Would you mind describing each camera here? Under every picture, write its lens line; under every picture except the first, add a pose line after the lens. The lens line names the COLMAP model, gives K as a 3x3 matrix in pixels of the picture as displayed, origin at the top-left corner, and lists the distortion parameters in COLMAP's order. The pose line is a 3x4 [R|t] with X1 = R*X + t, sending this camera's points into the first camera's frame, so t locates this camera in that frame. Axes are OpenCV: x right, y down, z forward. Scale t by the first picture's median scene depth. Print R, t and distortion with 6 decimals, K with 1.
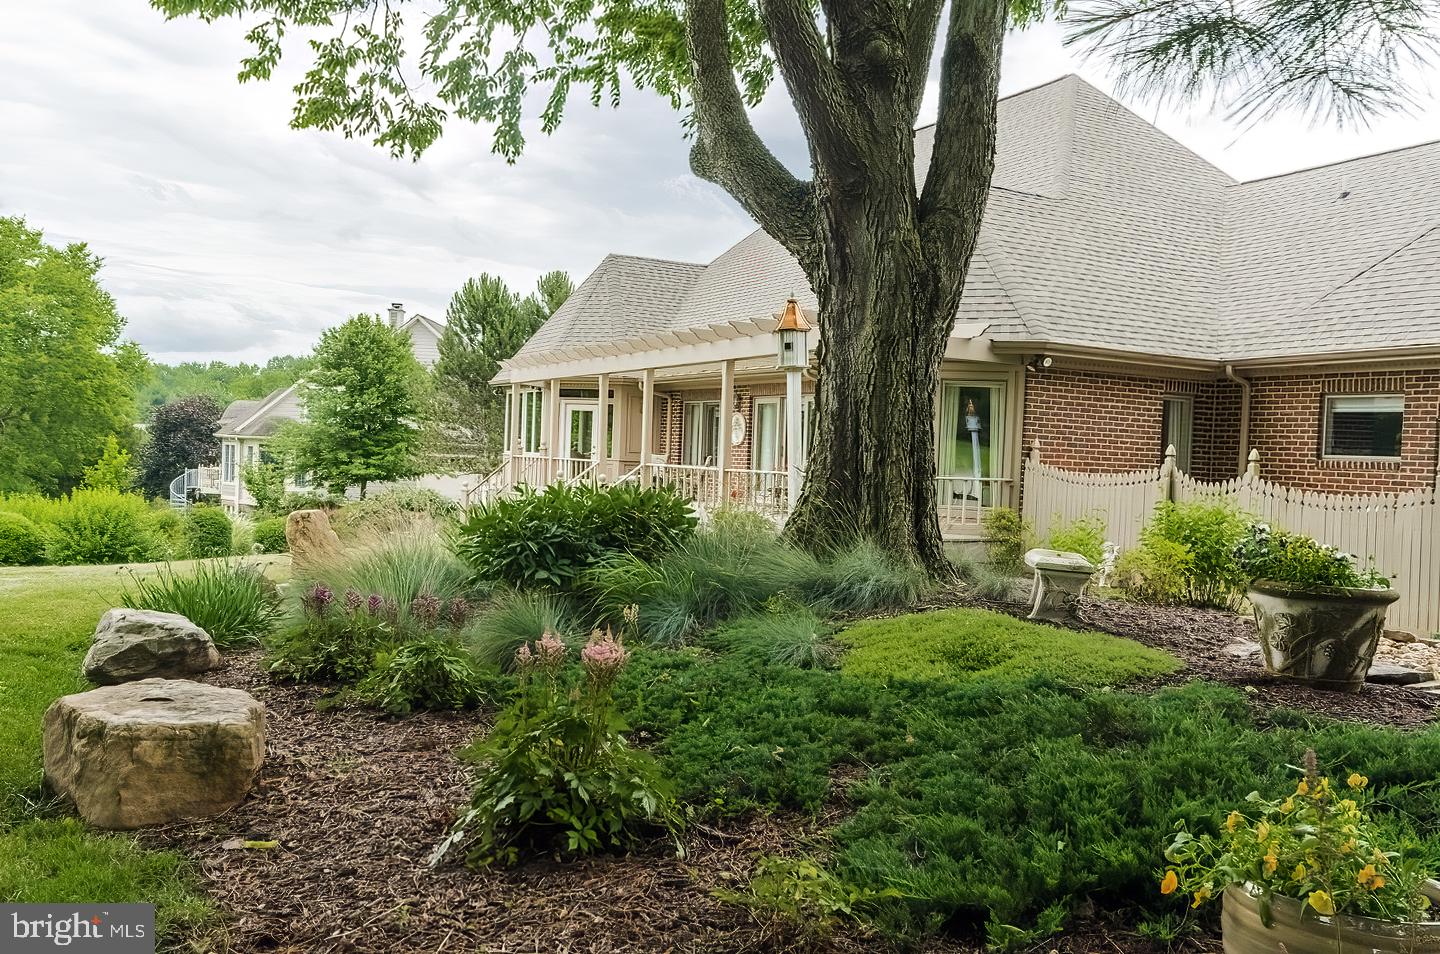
lens RADIAL K [[1224.1, 0, 716.5], [0, 1224.1, 472.2], [0, 0, 1]] dist [-0.003902, 0.008379]
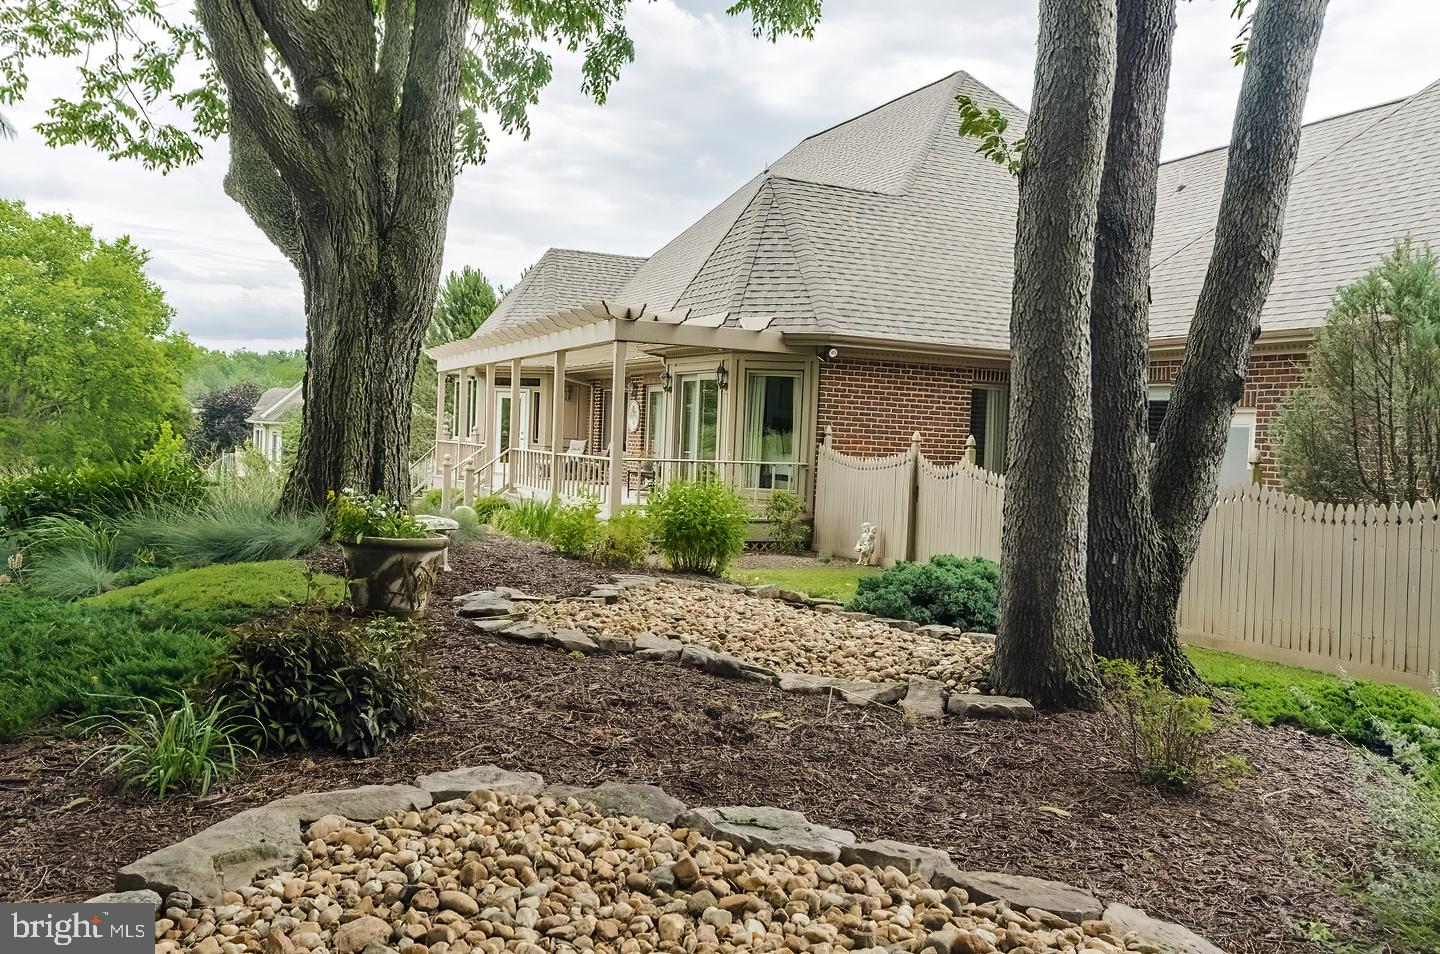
lens RADIAL K [[1224.1, 0, 725.7], [0, 1224.1, 478.0], [0, 0, 1]] dist [-0.003902, 0.008379]
pose [[0.998027, 0.004969, -0.062581, 0.225853], [-0.004027, 0.999877, 0.015172, 0.002480], [0.062649, -0.014890, 0.997925, -0.060896]]
